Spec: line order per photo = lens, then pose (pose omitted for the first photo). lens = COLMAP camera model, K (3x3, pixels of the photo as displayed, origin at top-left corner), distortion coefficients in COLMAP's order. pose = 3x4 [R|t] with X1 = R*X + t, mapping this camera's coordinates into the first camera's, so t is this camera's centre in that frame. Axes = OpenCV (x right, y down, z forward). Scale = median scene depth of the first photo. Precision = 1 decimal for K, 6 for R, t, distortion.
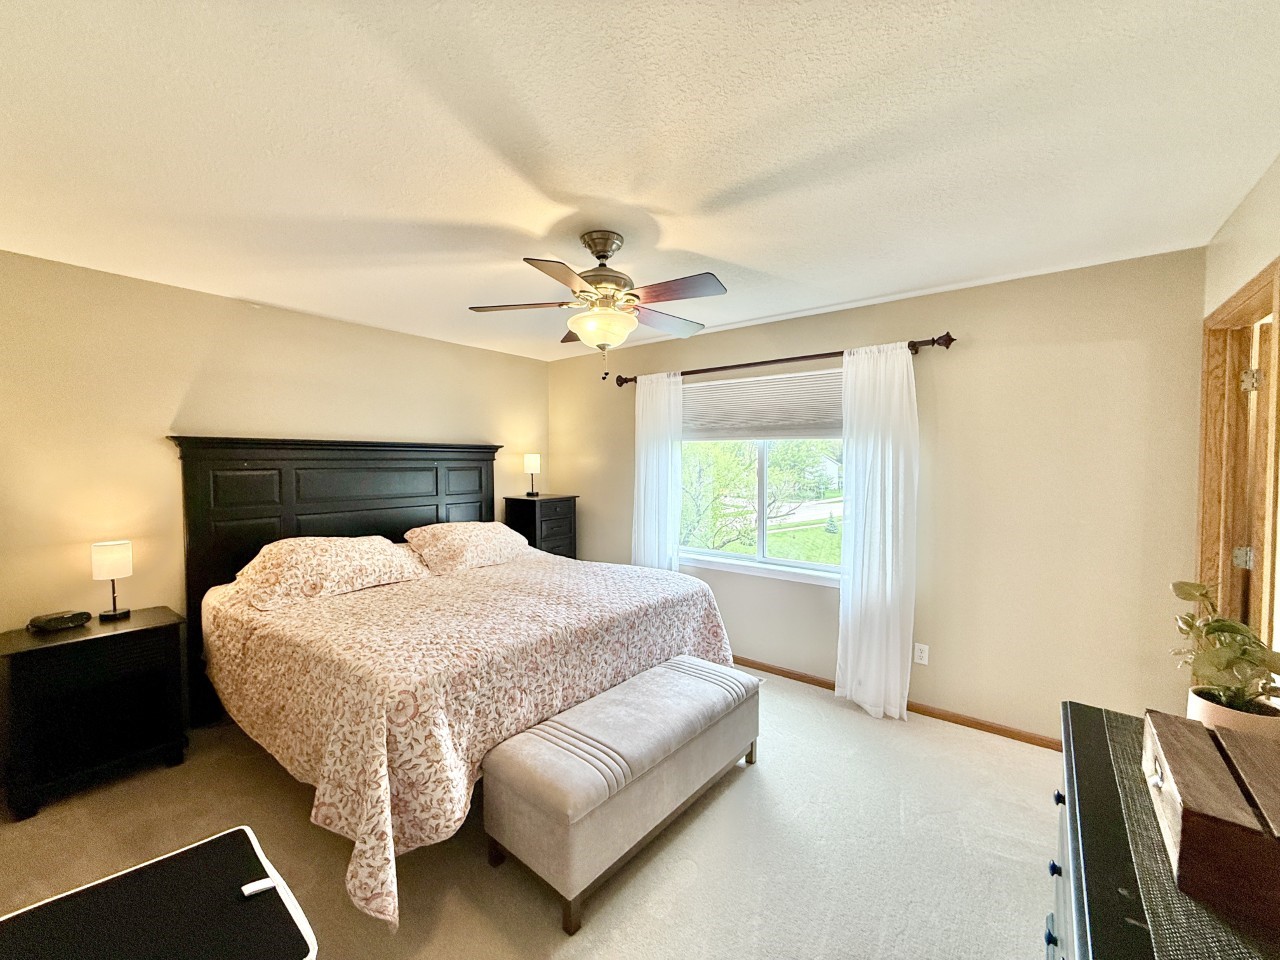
lens RADIAL K [[510.1, 0, 629.6], [0, 510.1, 482.1], [0, 0, 1]] dist [0.004064, -0.001102]
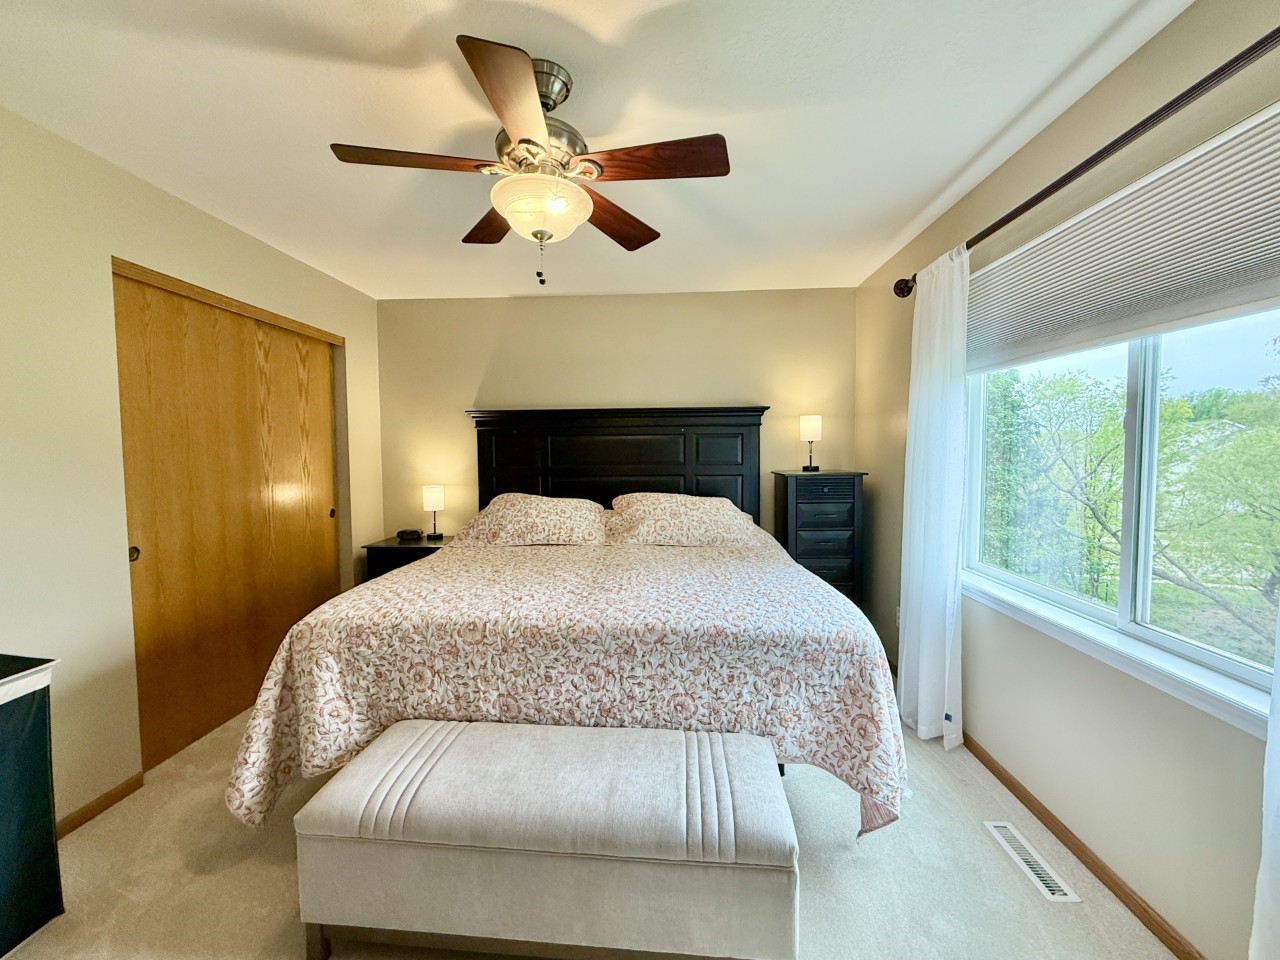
lens RADIAL K [[536.8, 0, 638.6], [0, 536.8, 480.3], [0, 0, 1]] dist [0.001542, 0.000296]
pose [[0.580389, 0.043136, -0.813196, 0.569372], [-0.025869, 0.999069, 0.034532, 0.035858], [0.813929, 0.000995, 0.580964, 0.602970]]
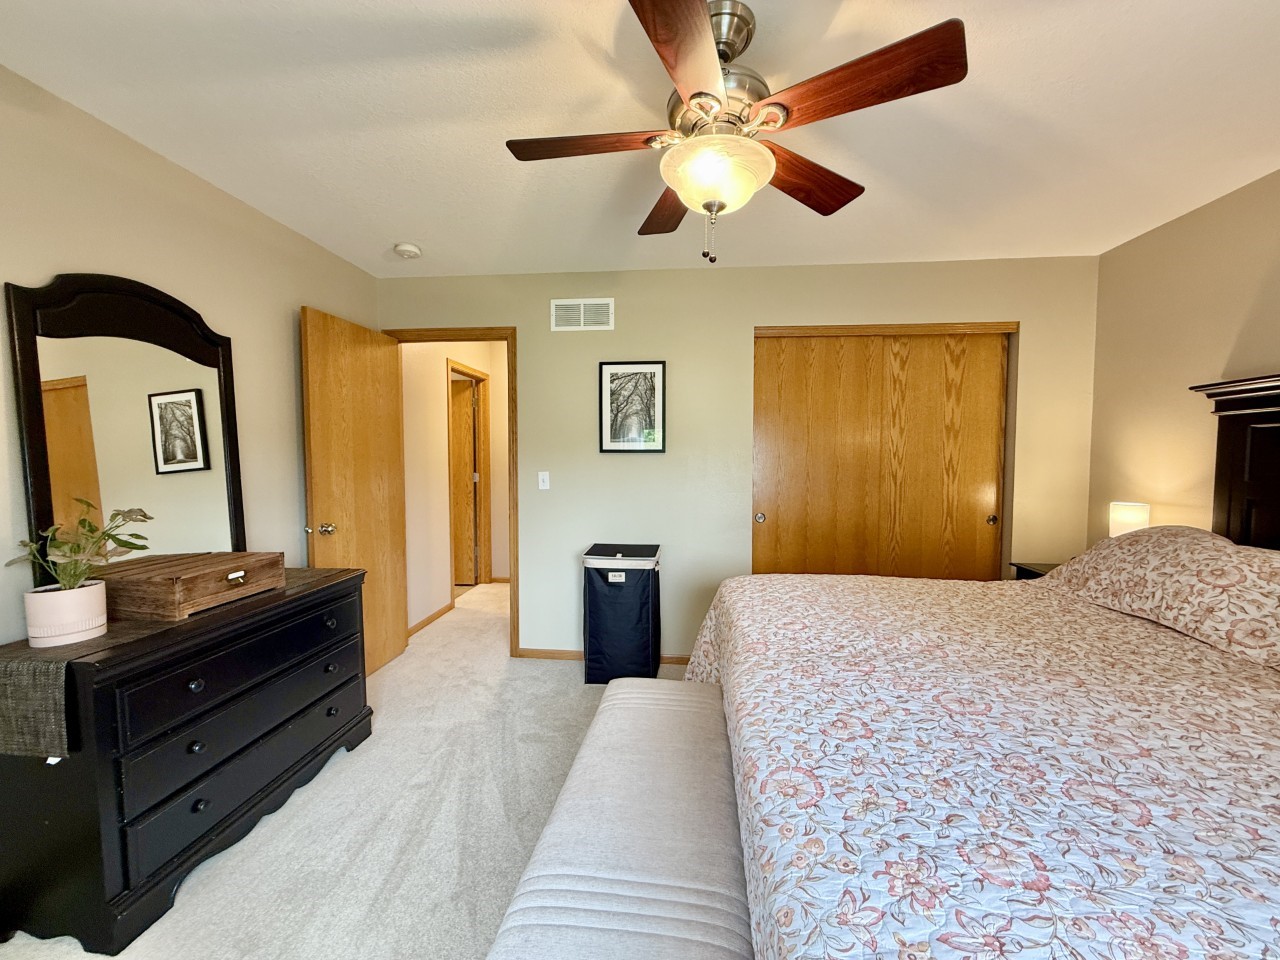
lens RADIAL K [[510.1, 0, 634.0], [0, 510.1, 476.2], [0, 0, 1]] dist [0.004064, -0.001102]
pose [[-0.837490, 0.020994, -0.546049, 0.339250], [-0.024106, 0.996870, 0.075299, 0.015057], [0.545921, 0.076226, -0.834362, 1.325868]]
